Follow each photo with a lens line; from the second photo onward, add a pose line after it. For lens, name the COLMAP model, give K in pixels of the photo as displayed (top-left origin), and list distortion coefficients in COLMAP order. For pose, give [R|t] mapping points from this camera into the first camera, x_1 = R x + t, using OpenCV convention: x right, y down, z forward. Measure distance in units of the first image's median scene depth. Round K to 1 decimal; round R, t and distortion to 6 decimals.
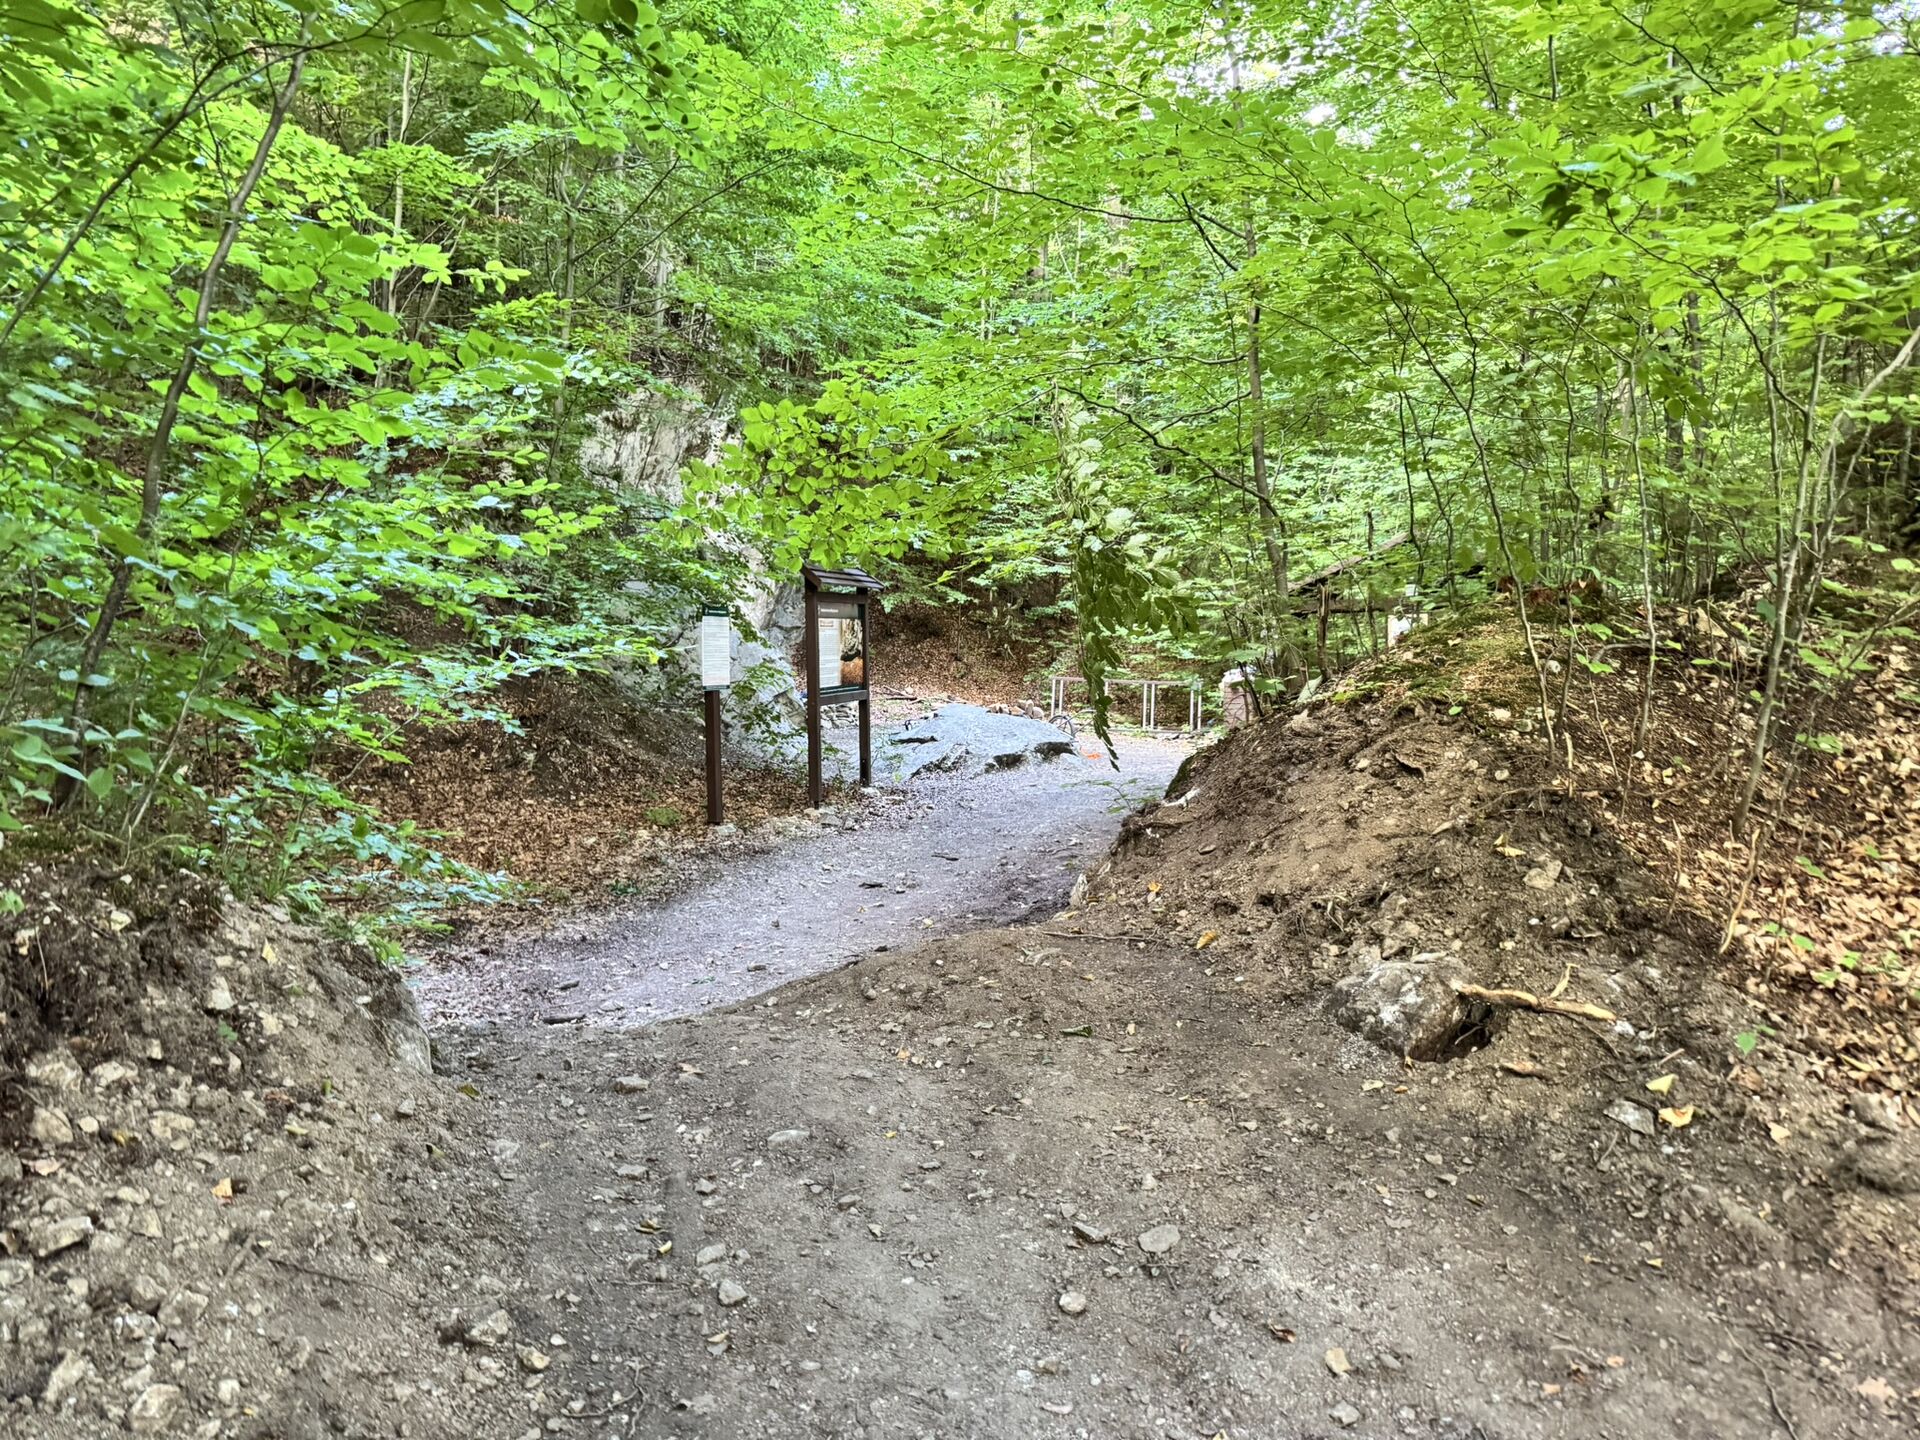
lens RADIAL K [[1331.2, 0, 960.4], [0, 1331.2, 720.7], [0, 0, 1]] dist [0.003275, 0.000237]
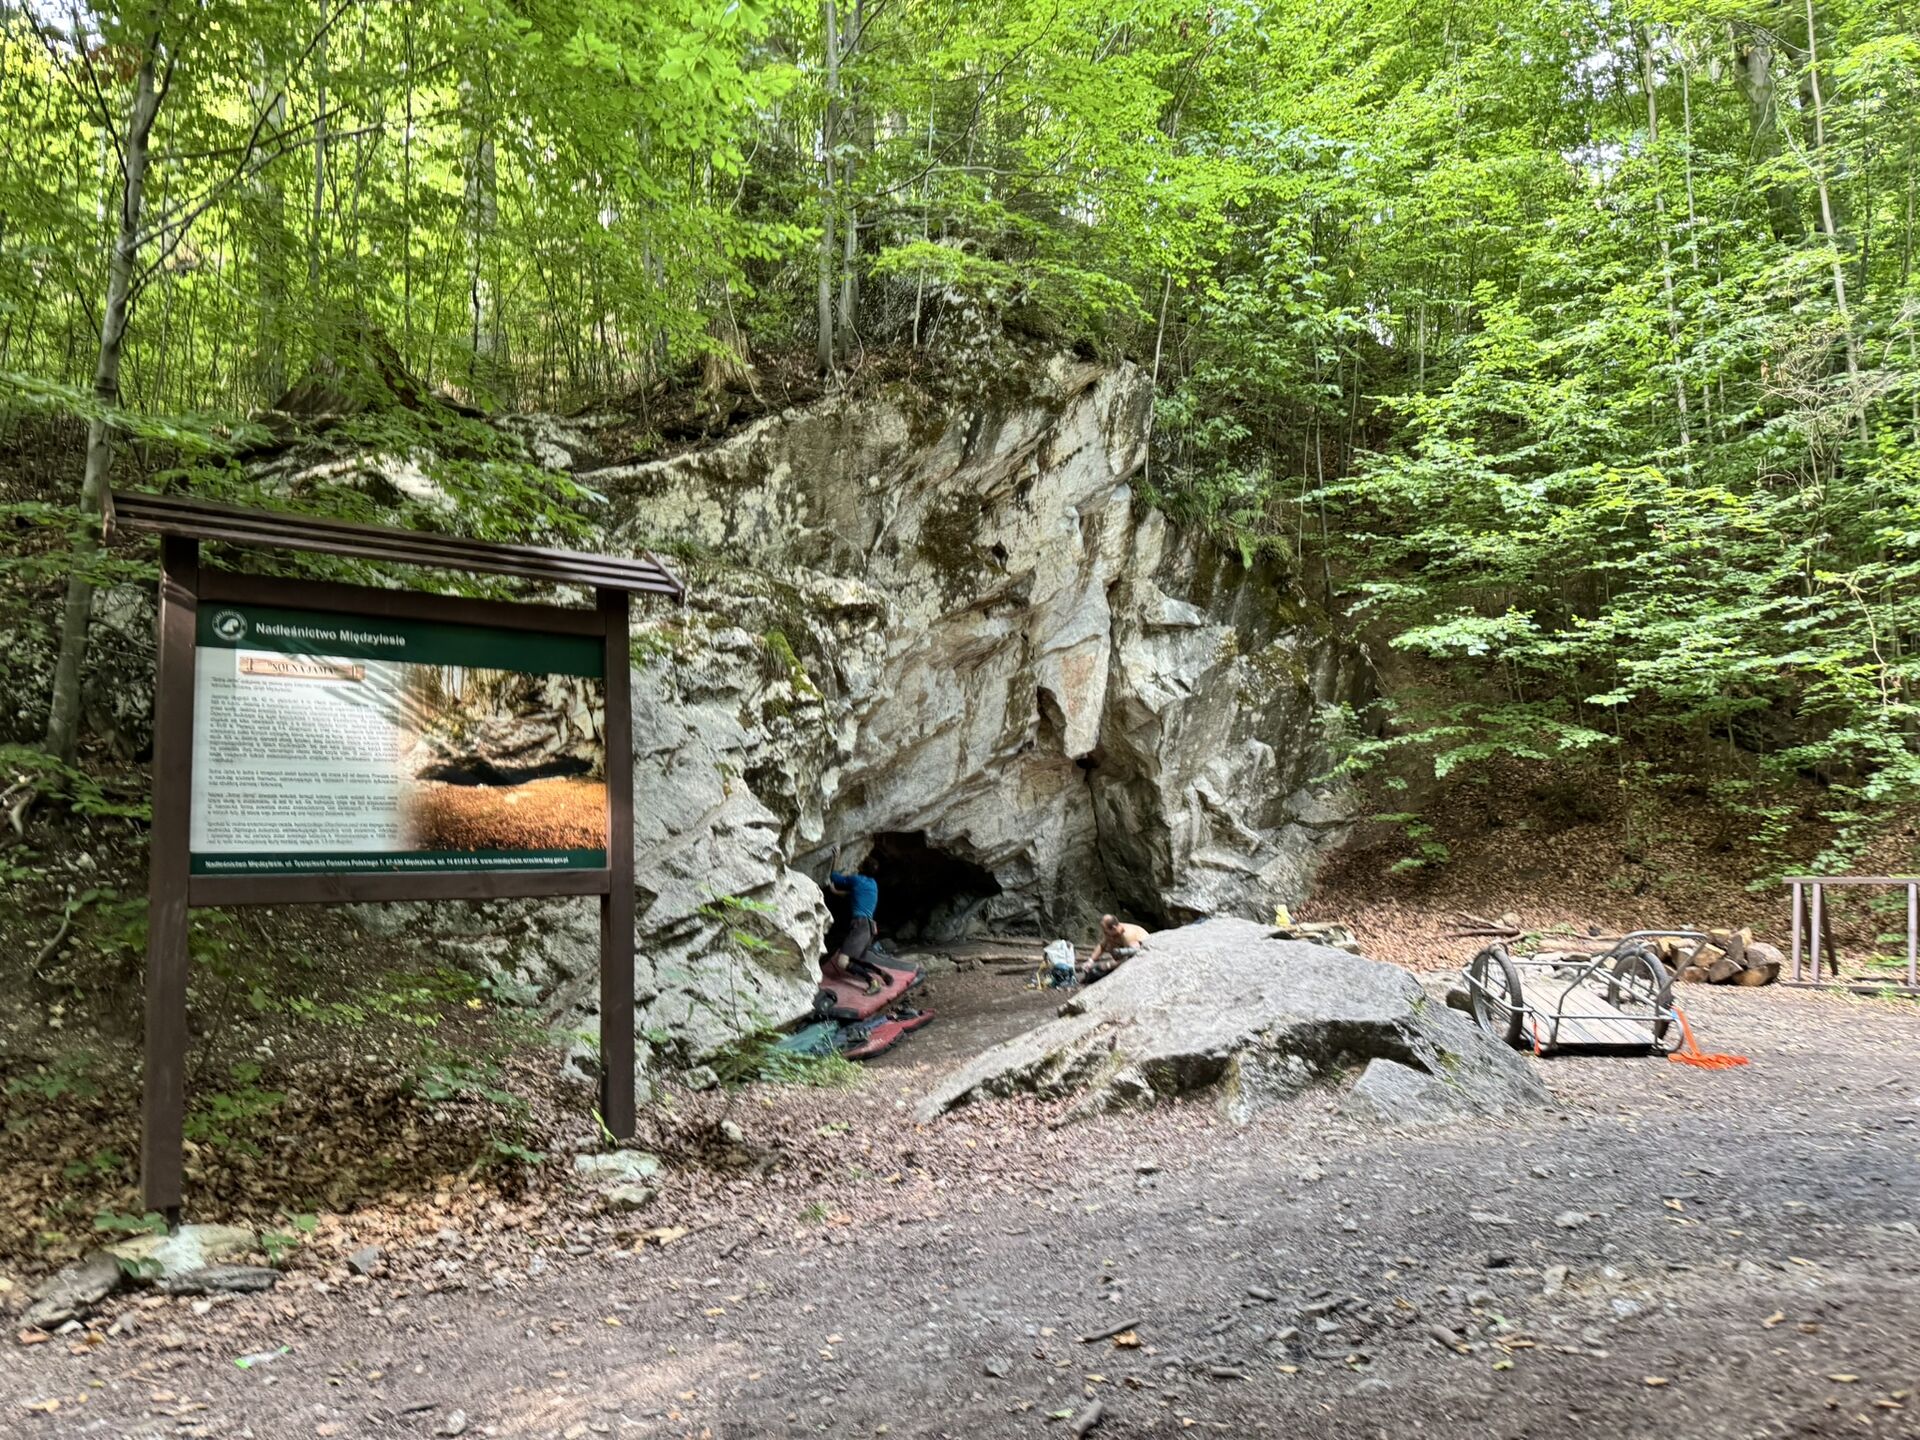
lens RADIAL K [[1331.2, 0, 959.0], [0, 1331.2, 719.8], [0, 0, 1]] dist [0.003275, 0.000237]
pose [[0.764974, -0.127005, -0.631414, 0.212434], [-0.005834, 0.978958, -0.203980, 0.010636], [0.644034, 0.159723, 0.748137, 0.688558]]
